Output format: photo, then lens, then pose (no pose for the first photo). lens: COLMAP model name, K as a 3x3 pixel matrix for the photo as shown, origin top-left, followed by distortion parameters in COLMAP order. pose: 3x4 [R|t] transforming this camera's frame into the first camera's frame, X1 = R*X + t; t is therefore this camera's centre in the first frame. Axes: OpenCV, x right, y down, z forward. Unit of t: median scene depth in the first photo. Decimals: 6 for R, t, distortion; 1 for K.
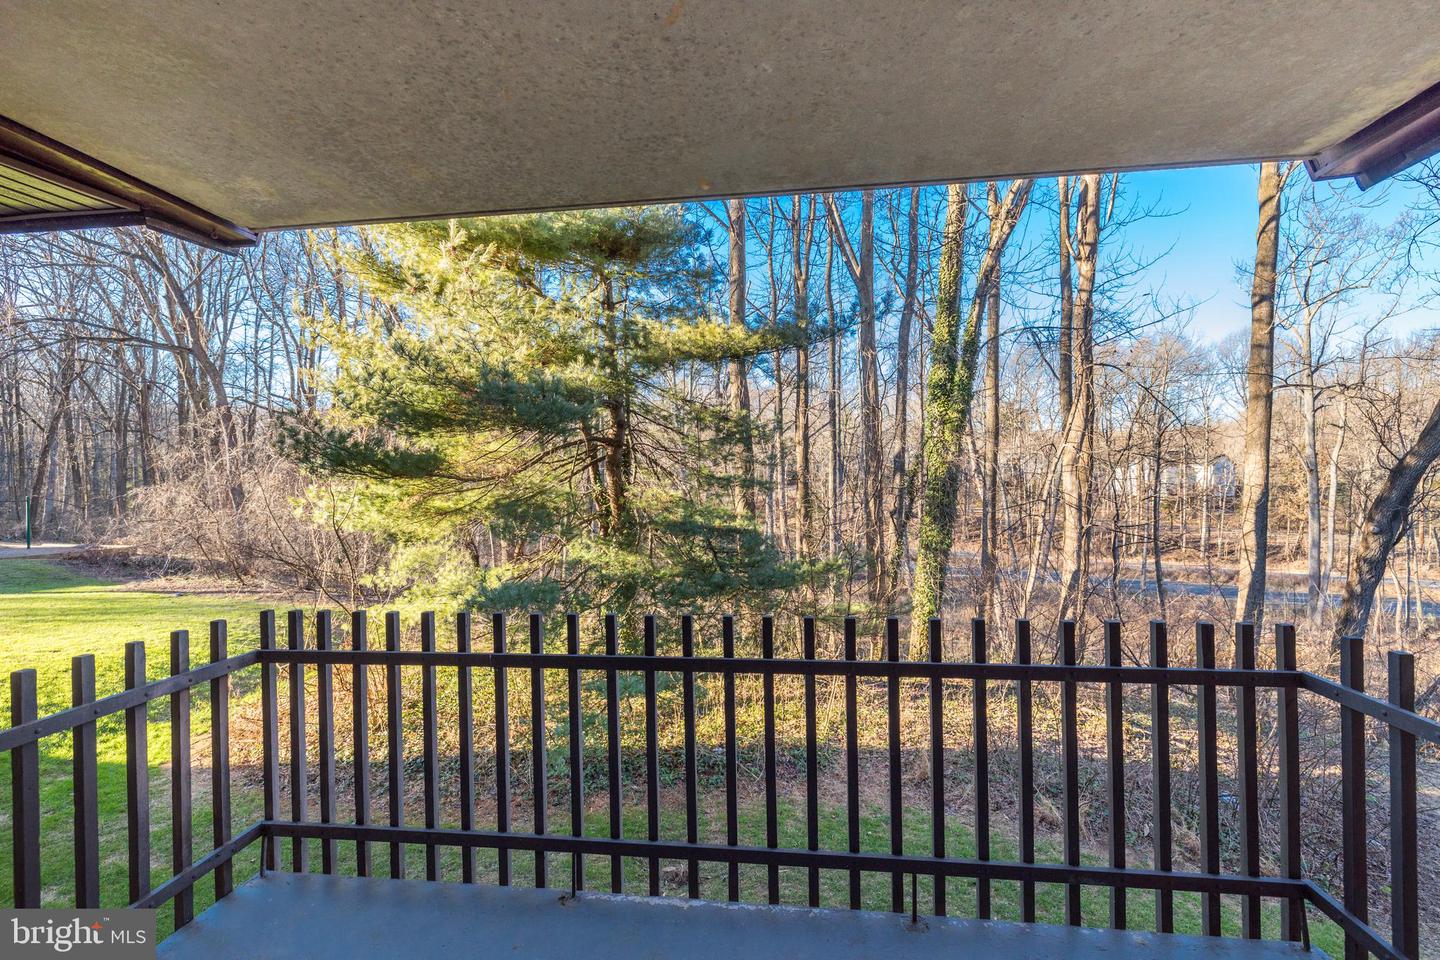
lens RADIAL K [[627.7, 0, 726.2], [0, 627.7, 481.0], [0, 0, 1]] dist [-0.002305, -0.000203]
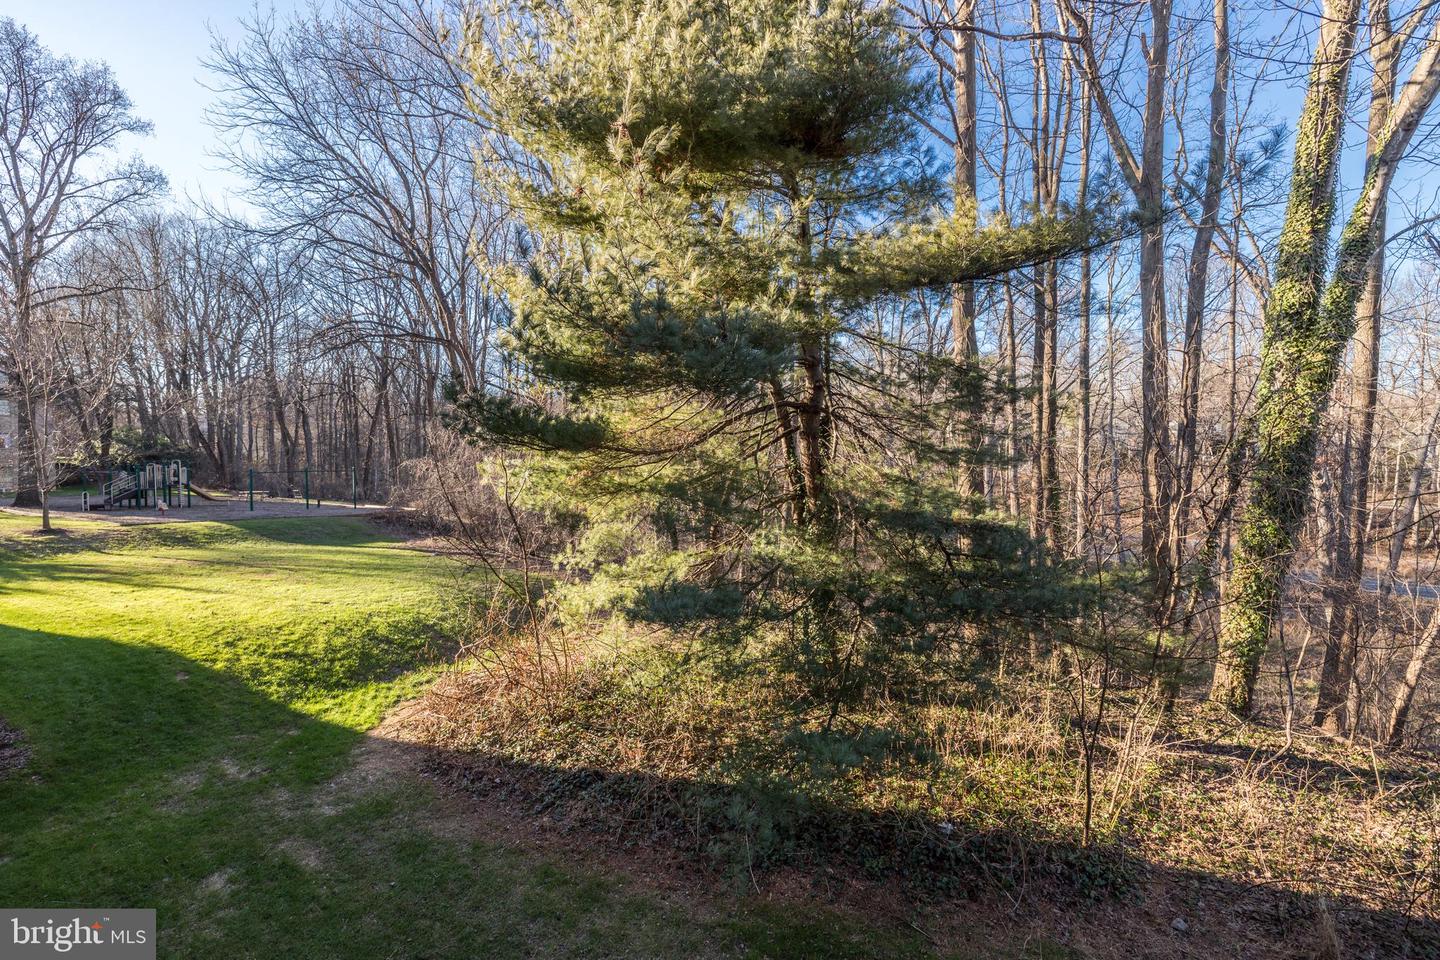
lens RADIAL K [[627.7, 0, 726.2], [0, 627.7, 481.0], [0, 0, 1]] dist [-0.002305, -0.000203]
pose [[0.950461, 0.015263, -0.310470, -0.026566], [-0.003899, 0.999301, 0.037188, 0.003899], [0.310820, -0.034135, 0.949856, 0.179718]]
